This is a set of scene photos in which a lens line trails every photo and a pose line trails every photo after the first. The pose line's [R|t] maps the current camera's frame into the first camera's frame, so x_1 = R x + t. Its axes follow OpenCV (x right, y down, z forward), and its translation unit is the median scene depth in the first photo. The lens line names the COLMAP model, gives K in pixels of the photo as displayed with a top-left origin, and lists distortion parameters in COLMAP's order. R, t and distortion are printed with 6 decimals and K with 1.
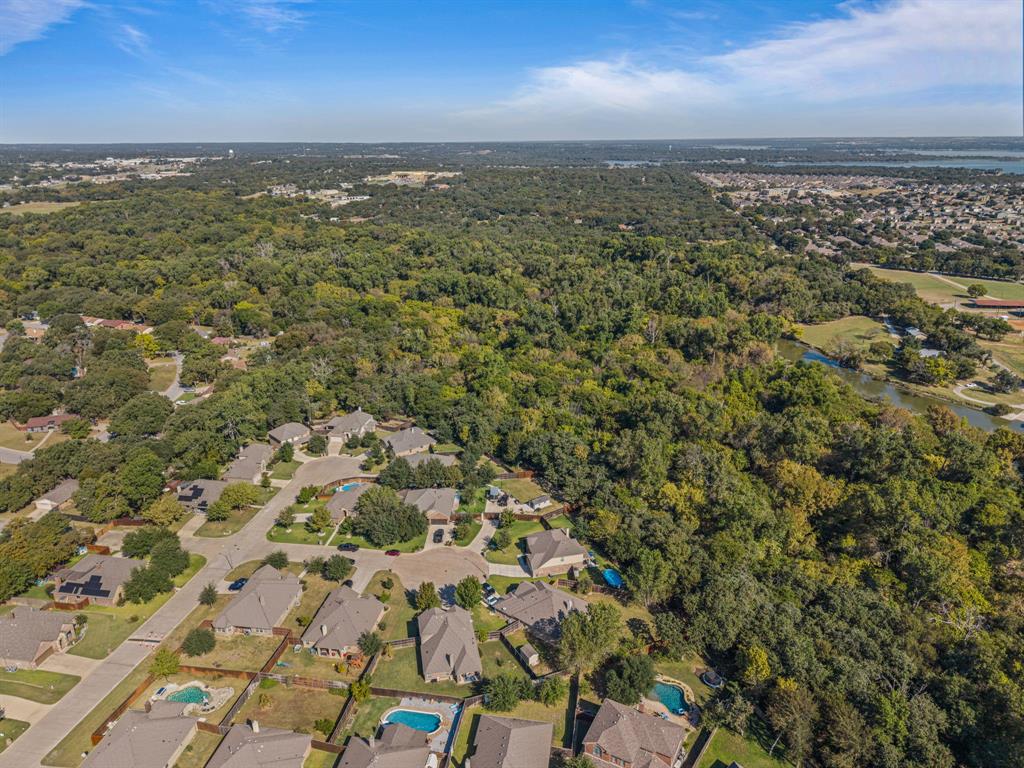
lens RADIAL K [[680.0, 0, 512.0], [0, 680.0, 384.0], [0, 0, 1]] dist [0.052838, -0.056471]
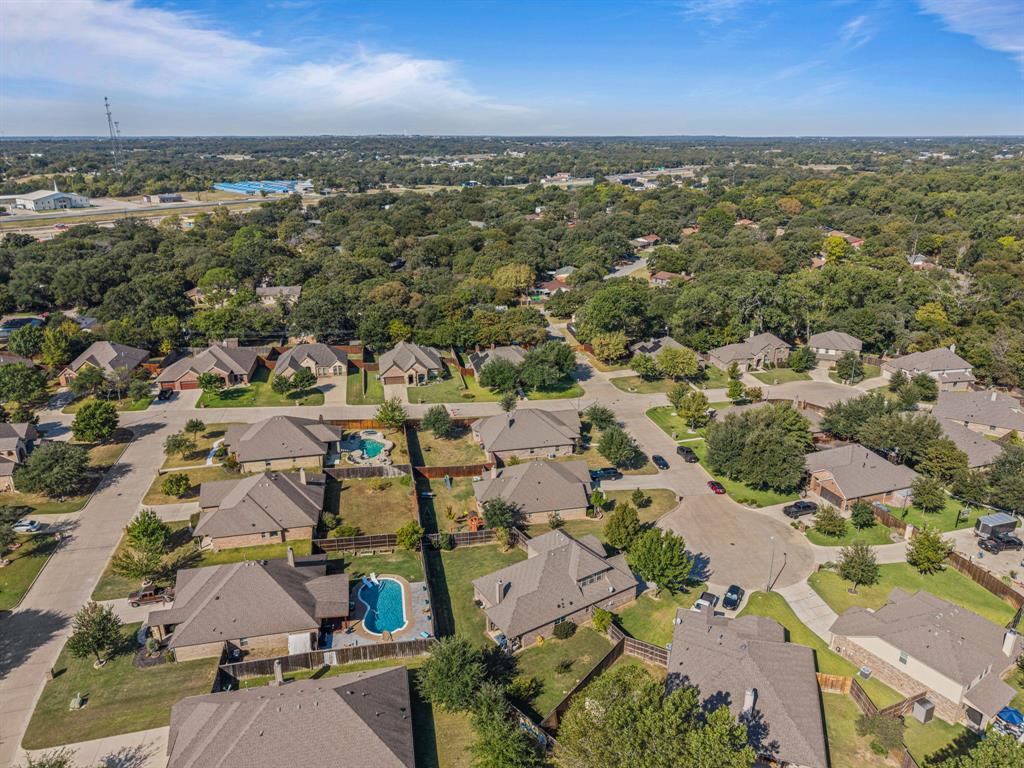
lens RADIAL K [[680.0, 0, 512.0], [0, 680.0, 384.0], [0, 0, 1]] dist [0.052838, -0.056471]
pose [[0.348120, 0.318928, -0.881531, 0.302801], [-0.312567, 0.926030, 0.211593, 0.090880], [0.883807, 0.201878, 0.422056, 0.587061]]
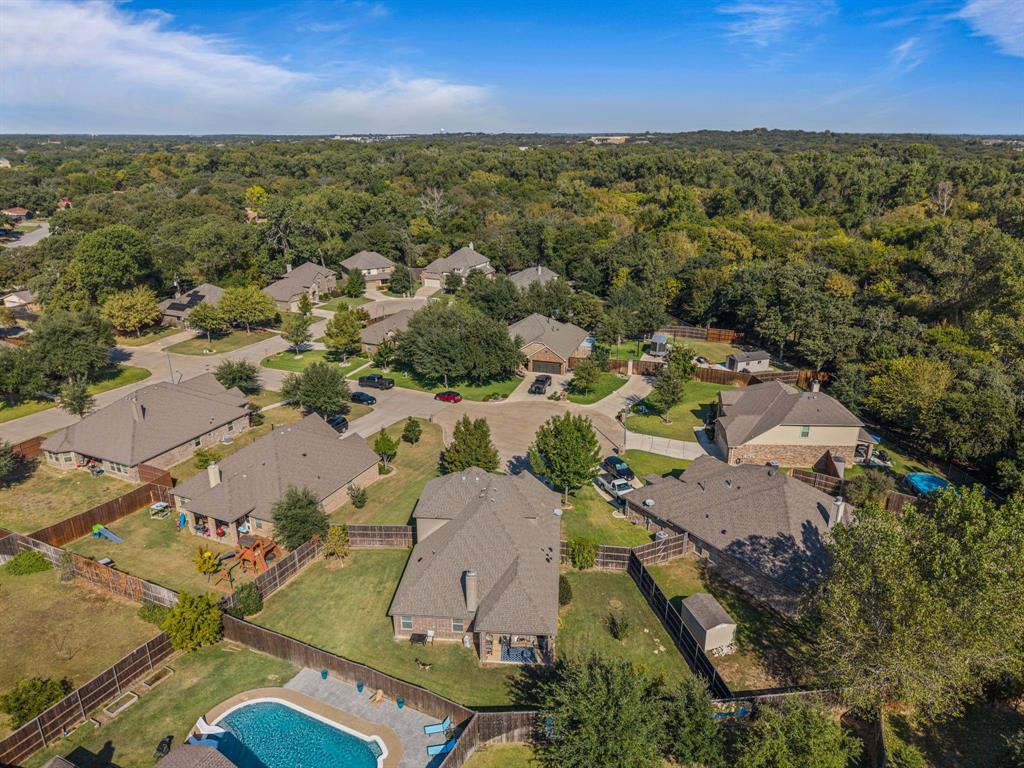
lens RADIAL K [[680.0, 0, 512.0], [0, 680.0, 384.0], [0, 0, 1]] dist [0.052838, -0.056471]
pose [[0.960031, 0.095385, -0.263139, 0.008730], [-0.093715, 0.995419, 0.018921, 0.237435], [0.263738, 0.006495, 0.964572, 0.547636]]
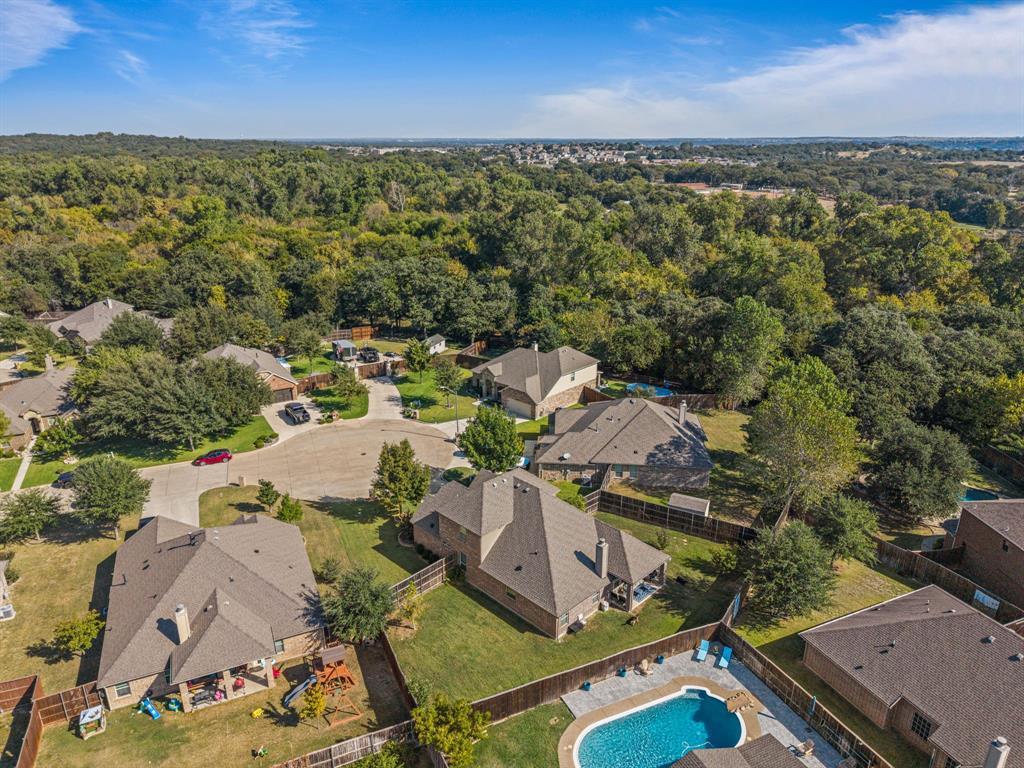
lens RADIAL K [[680.0, 0, 512.0], [0, 680.0, 384.0], [0, 0, 1]] dist [0.052838, -0.056471]
pose [[0.836520, -0.180286, 0.517427, -0.247493], [0.180829, 0.982248, 0.049897, 0.227801], [-0.517237, 0.051826, 0.854271, 0.566428]]
